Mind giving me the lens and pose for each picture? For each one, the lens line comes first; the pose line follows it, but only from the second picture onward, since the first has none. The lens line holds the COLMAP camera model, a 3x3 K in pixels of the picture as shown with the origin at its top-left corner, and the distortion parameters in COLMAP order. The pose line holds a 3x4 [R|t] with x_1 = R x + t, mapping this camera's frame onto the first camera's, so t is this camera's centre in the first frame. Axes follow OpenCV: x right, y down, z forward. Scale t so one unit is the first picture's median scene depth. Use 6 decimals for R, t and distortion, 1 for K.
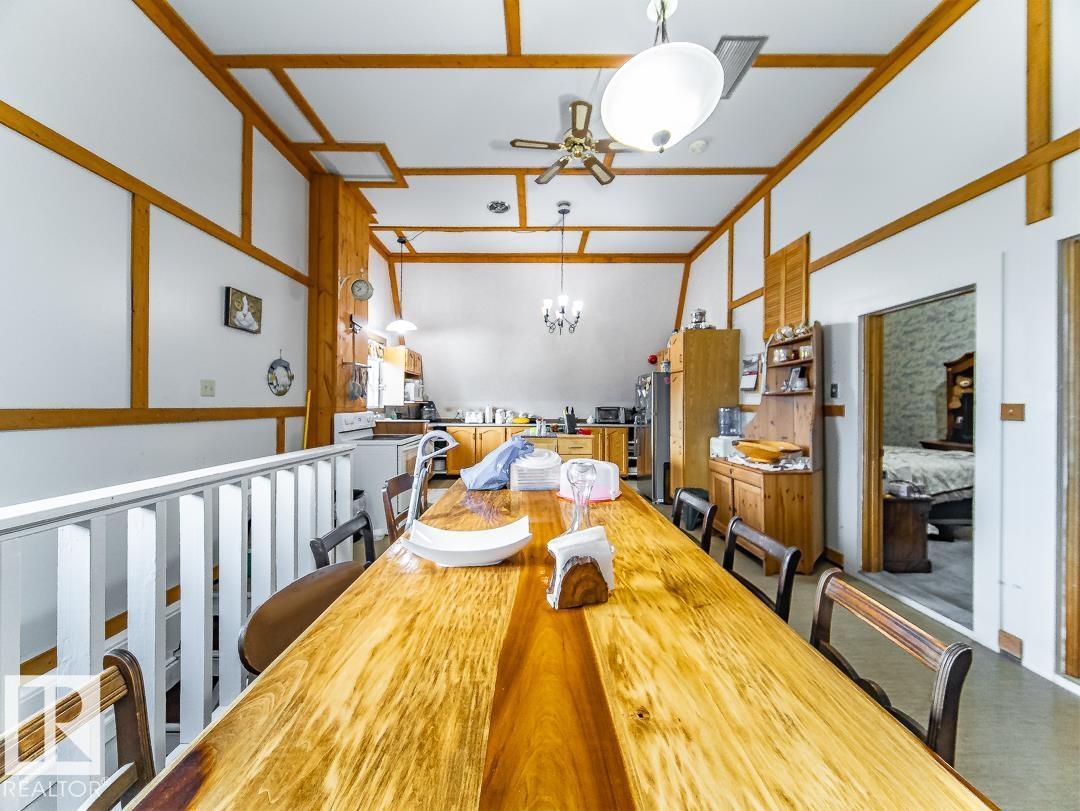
lens RADIAL K [[390.1, 0, 533.6], [0, 390.1, 403.7], [0, 0, 1]] dist [-0.000175, -0.000112]
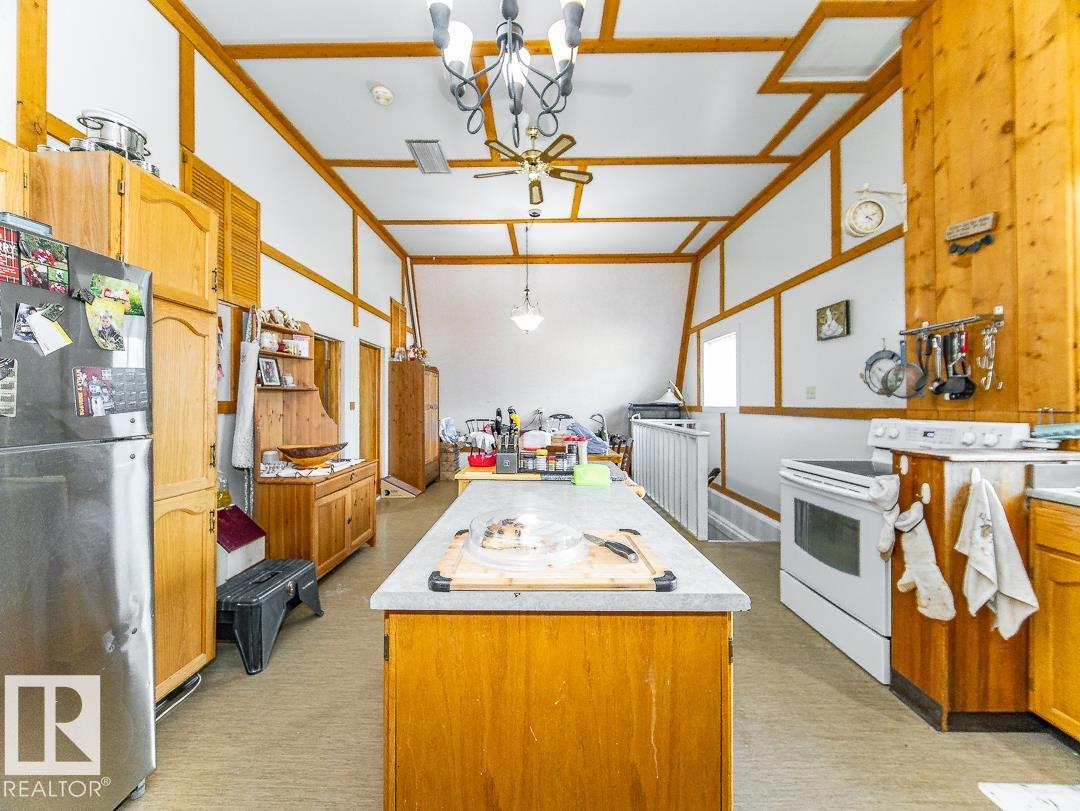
lens RADIAL K [[390.1, 0, 533.6], [0, 390.1, 403.7], [0, 0, 1]] dist [-0.000175, -0.000112]
pose [[-0.999884, -0.005815, 0.014085, 0.087389], [-0.005871, 0.999975, -0.003904, 0.007315], [-0.014062, -0.003986, -0.999893, 1.949486]]
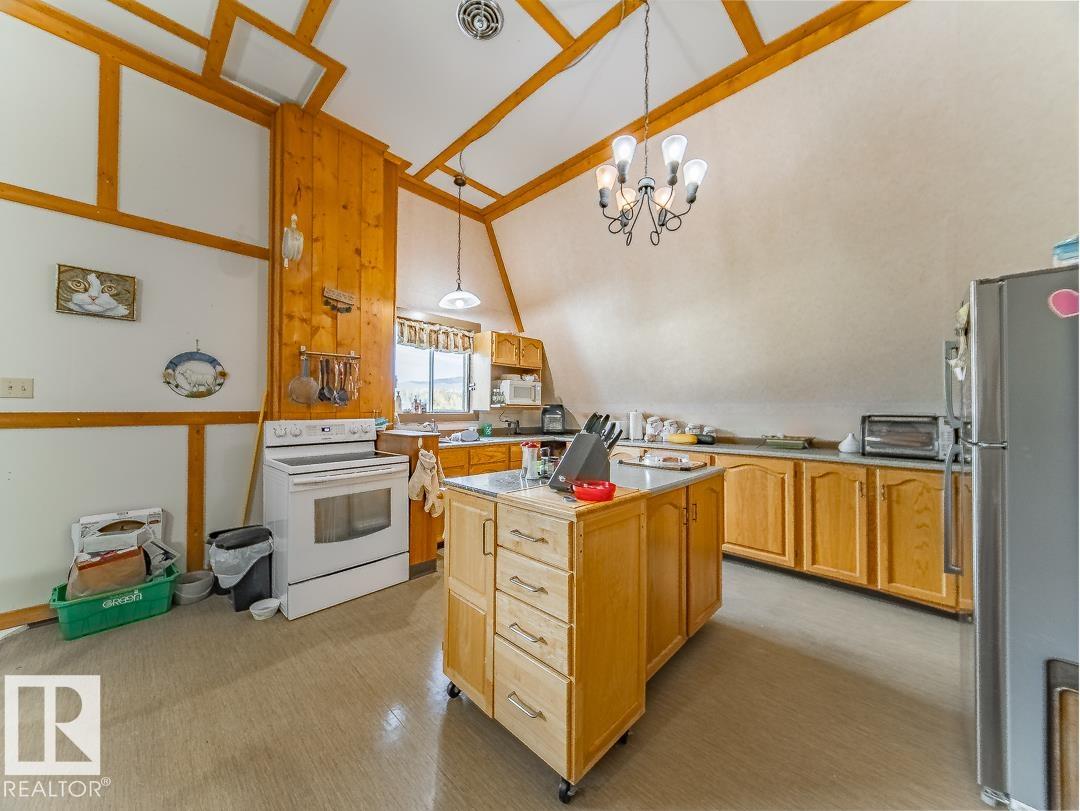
lens RADIAL K [[390.1, 0, 533.6], [0, 390.1, 403.7], [0, 0, 1]] dist [-0.000175, -0.000112]
pose [[0.714002, -0.008178, -0.700096, 0.431894], [0.000528, 0.999938, -0.011142, 0.001568], [0.700144, 0.007586, 0.713961, 0.969155]]
